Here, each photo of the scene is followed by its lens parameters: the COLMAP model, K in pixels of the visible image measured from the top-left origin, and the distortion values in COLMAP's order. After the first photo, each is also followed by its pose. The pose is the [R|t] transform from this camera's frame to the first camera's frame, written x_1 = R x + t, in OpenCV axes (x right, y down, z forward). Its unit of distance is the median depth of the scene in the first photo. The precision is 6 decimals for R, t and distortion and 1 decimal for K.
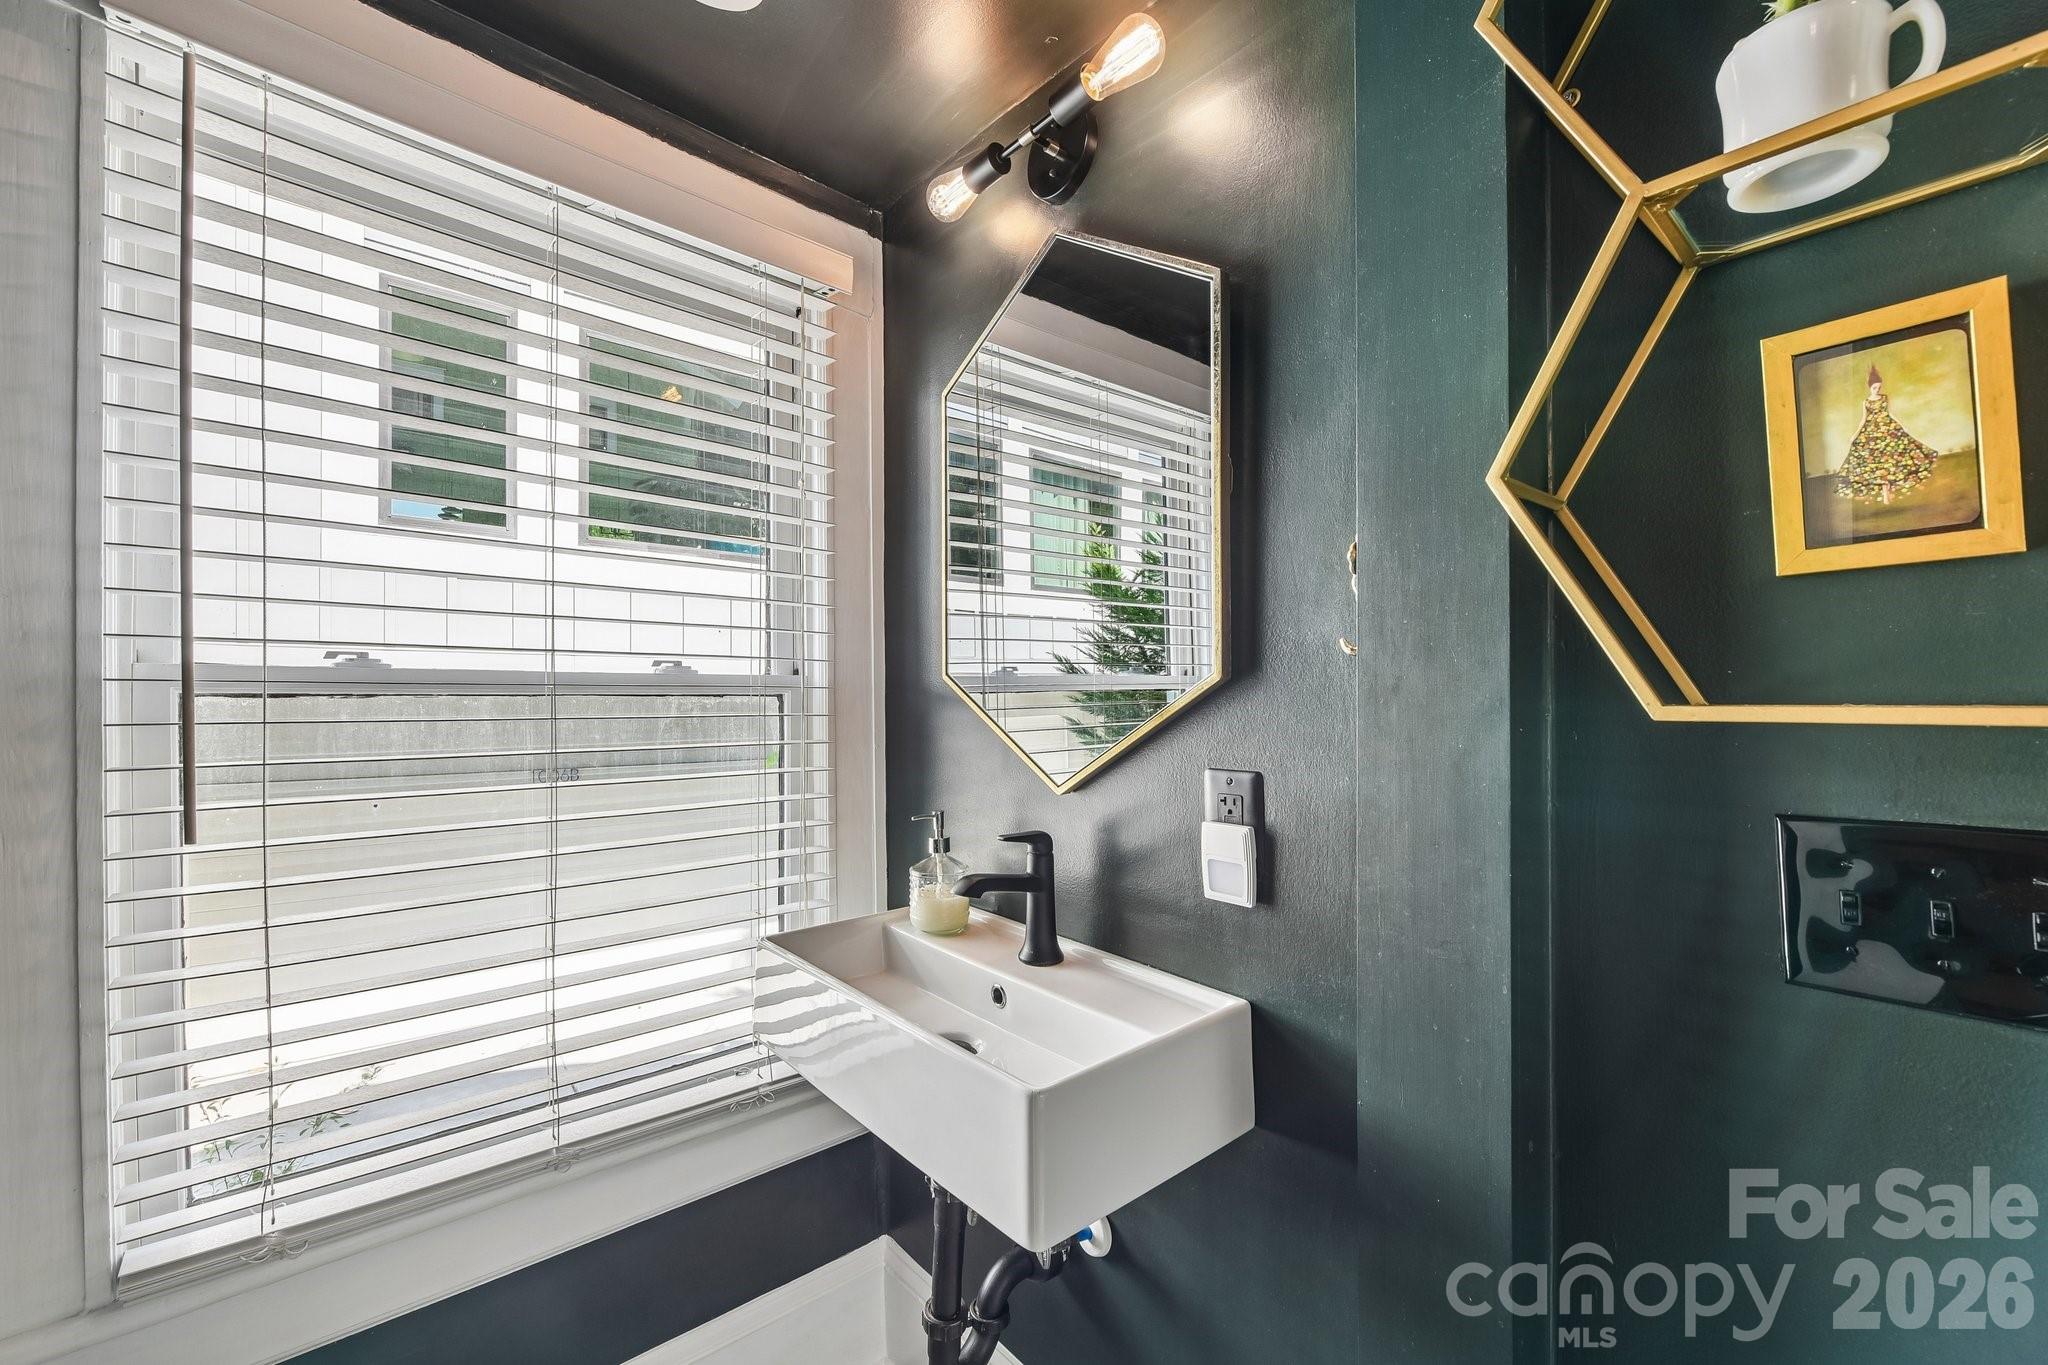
lens RADIAL K [[820.2, 0, 1023.8], [0, 820.2, 685.1], [0, 0, 1]] dist [-0.000144, -0.000006]
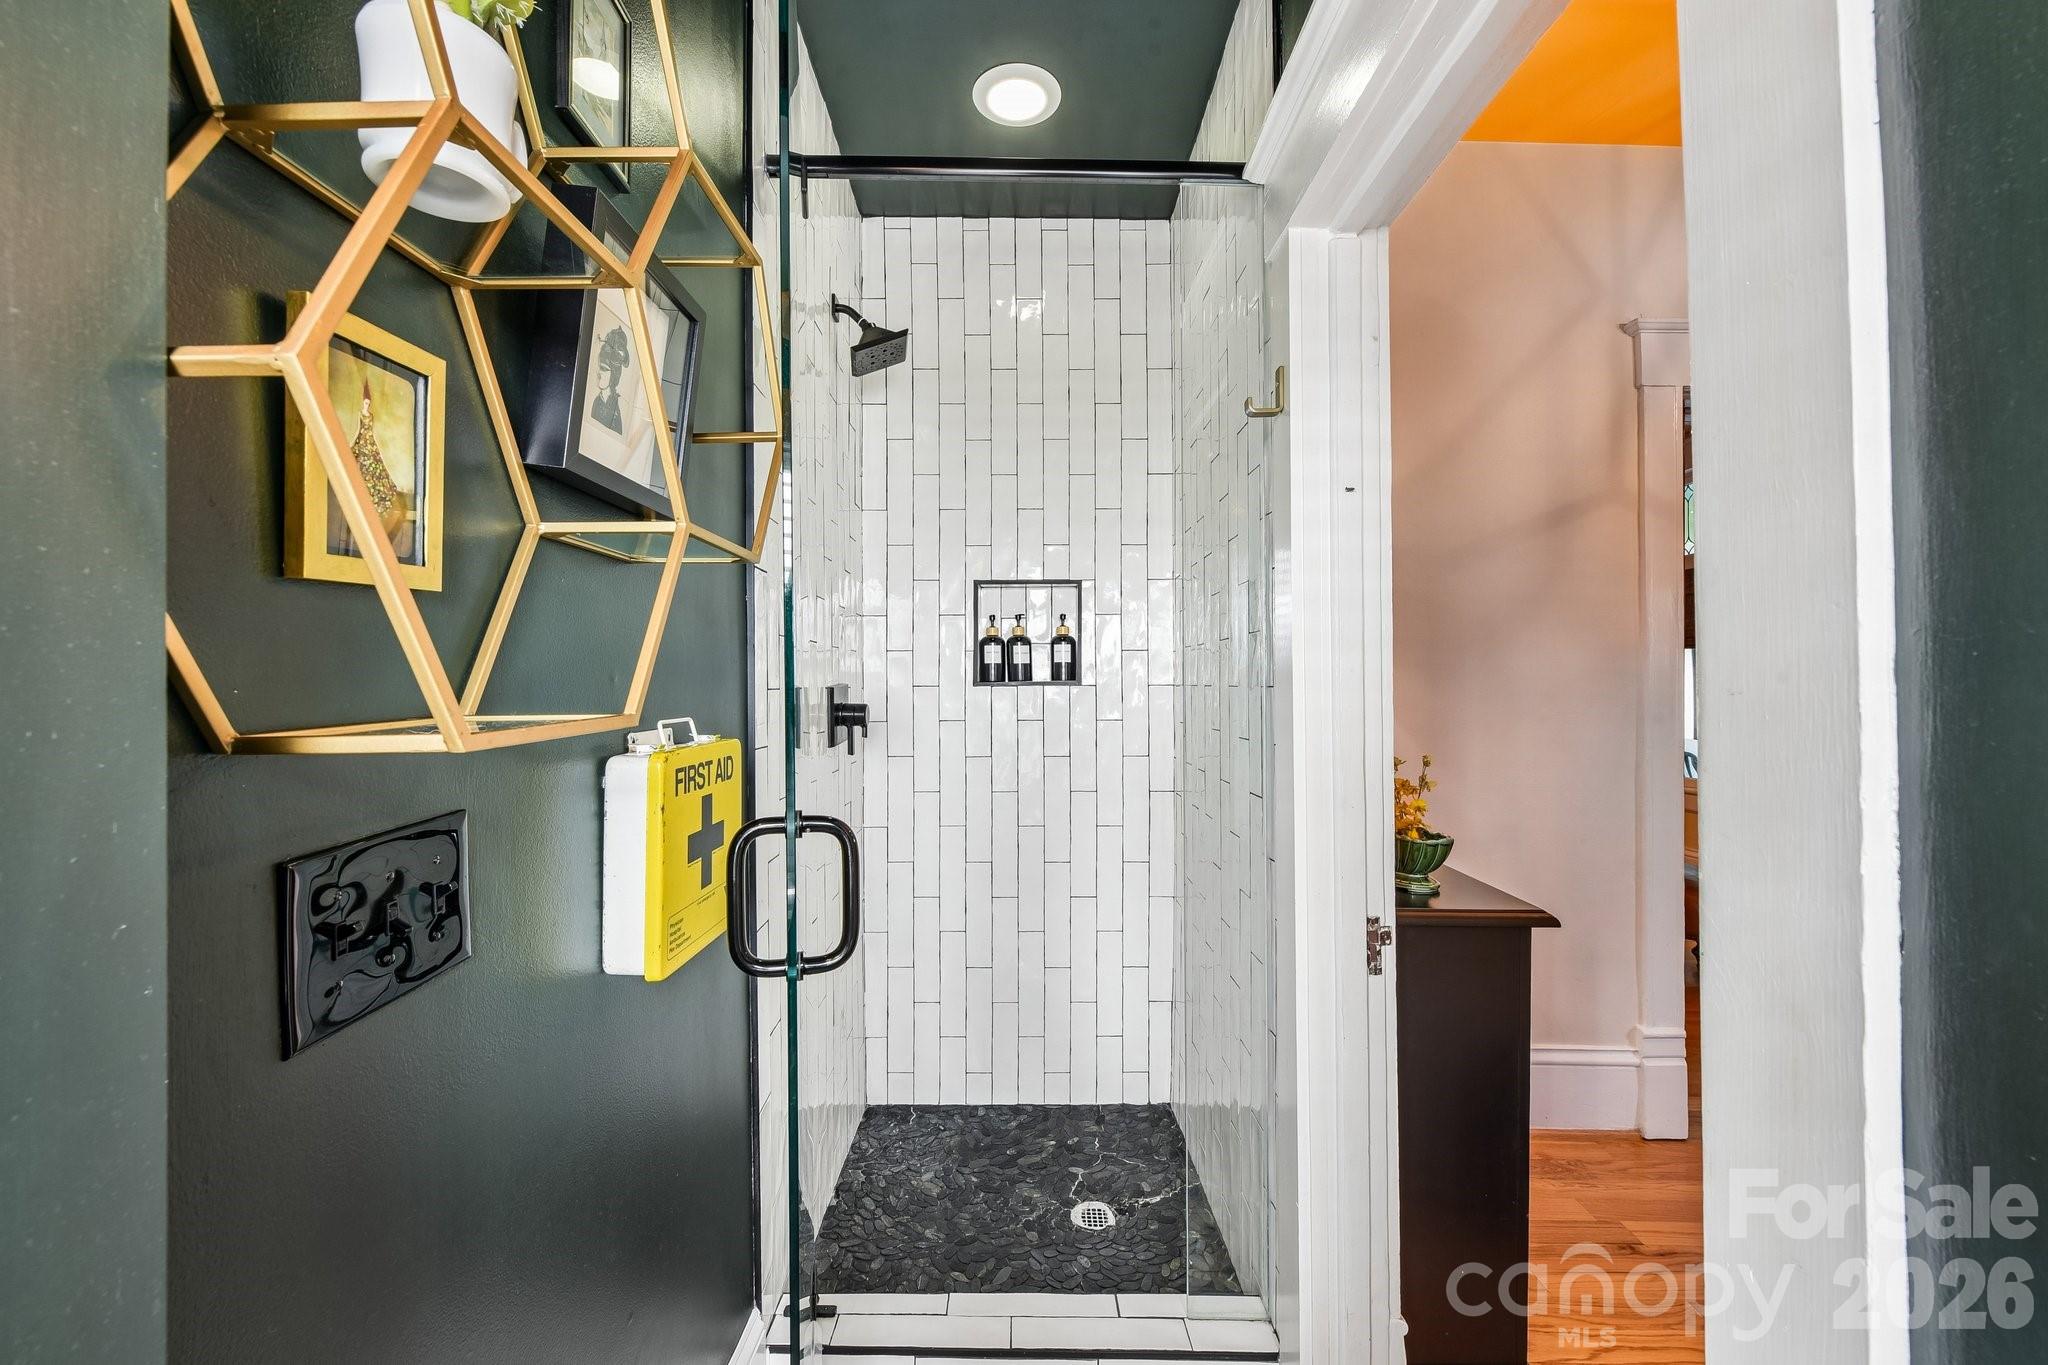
lens RADIAL K [[820.2, 0, 1023.1], [0, 820.2, 675.6], [0, 0, 1]] dist [-0.000144, -0.000006]
pose [[-0.763438, 0.003226, 0.645873, -0.199583], [-0.000275, 0.999986, -0.005320, -0.031152], [-0.645881, -0.004239, -0.763426, 1.257230]]
